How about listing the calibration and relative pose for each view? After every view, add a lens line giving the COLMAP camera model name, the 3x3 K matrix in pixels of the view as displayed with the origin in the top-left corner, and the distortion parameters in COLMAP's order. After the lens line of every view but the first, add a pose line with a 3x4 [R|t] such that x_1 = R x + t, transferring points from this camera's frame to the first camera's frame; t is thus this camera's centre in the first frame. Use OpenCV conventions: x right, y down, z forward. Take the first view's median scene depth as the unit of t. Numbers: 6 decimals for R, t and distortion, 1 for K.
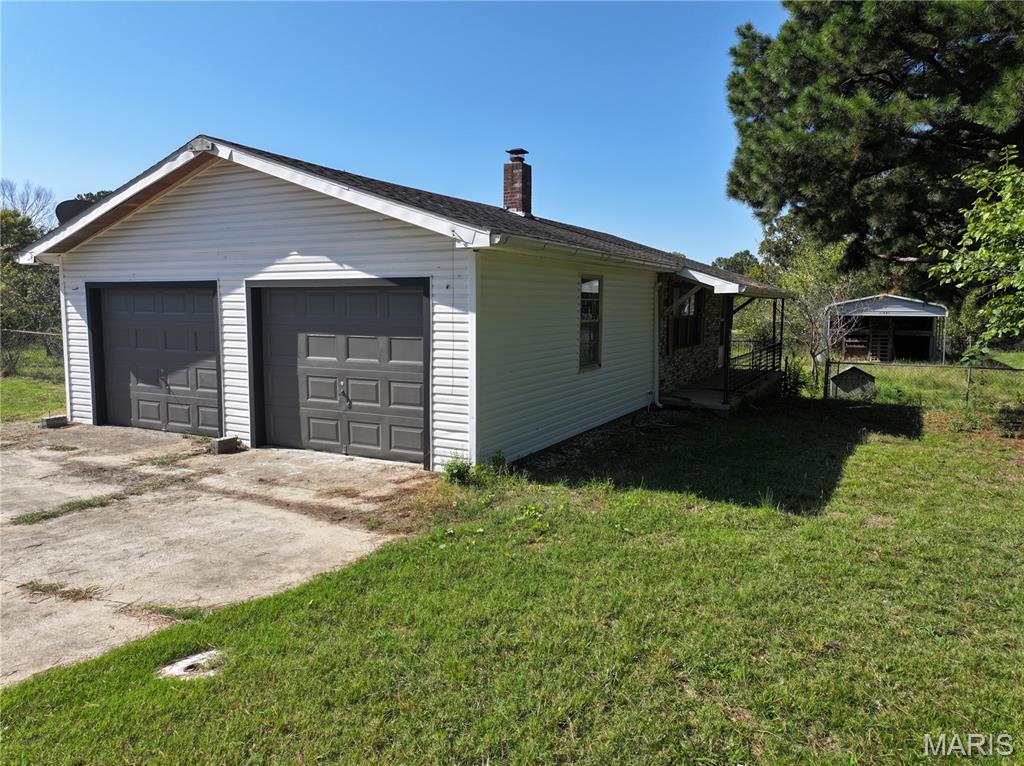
lens RADIAL K [[721.0, 0, 516.5], [0, 721.0, 381.4], [0, 0, 1]] dist [0.004830, 0.006127]
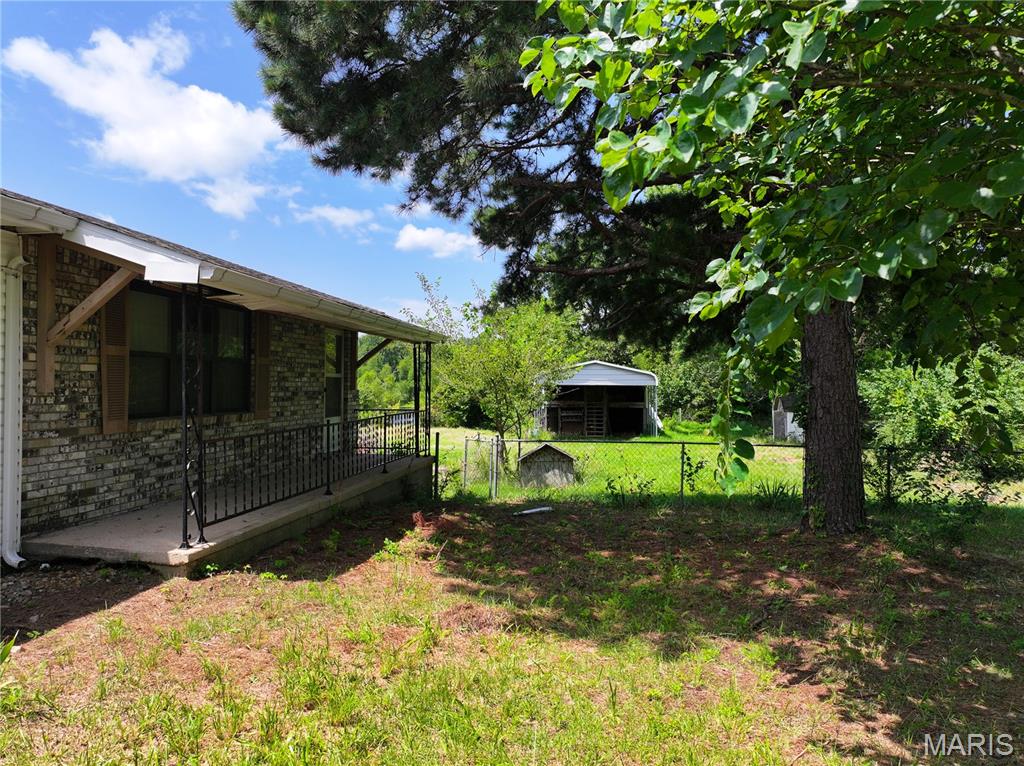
lens RADIAL K [[721.0, 0, 516.5], [0, 721.0, 381.4], [0, 0, 1]] dist [0.004830, 0.006127]
pose [[0.943517, 0.007534, 0.331237, 0.442174], [0.028156, 0.994302, -0.102815, -0.023054], [-0.330124, 0.106334, 0.937929, 0.712396]]
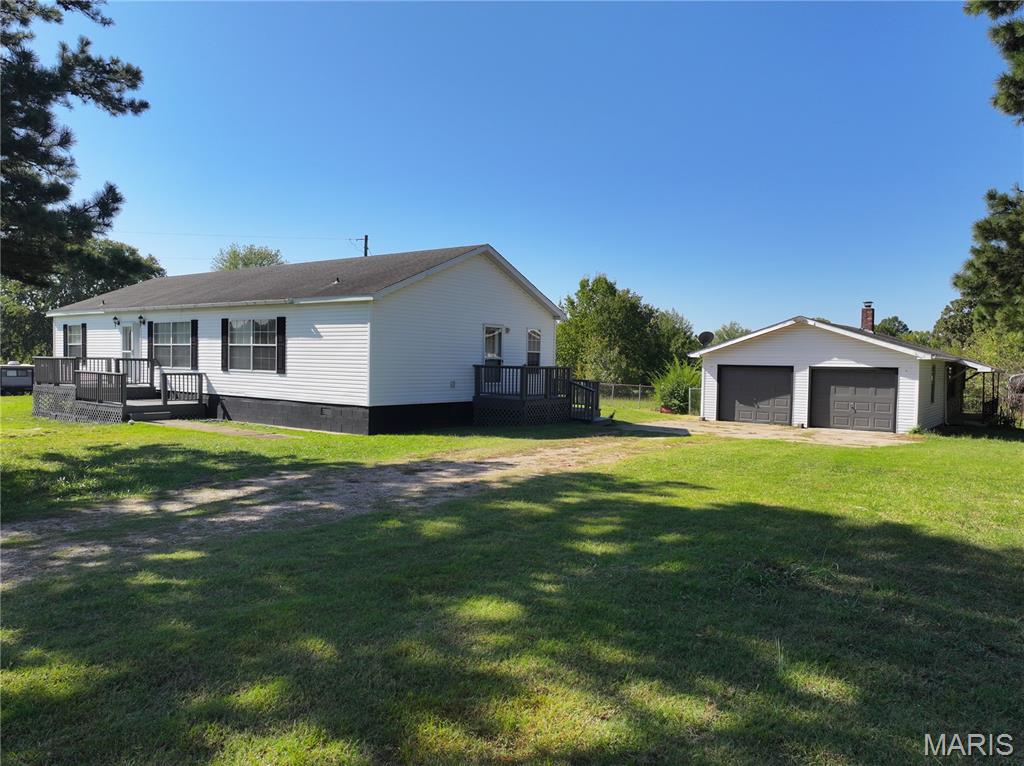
lens RADIAL K [[721.0, 0, 516.5], [0, 721.0, 381.4], [0, 0, 1]] dist [0.004830, 0.006127]
pose [[0.986499, 0.023334, -0.162095, -0.996503], [-0.036388, 0.996286, -0.078036, 0.167818], [0.159672, 0.082881, 0.983685, -1.823910]]
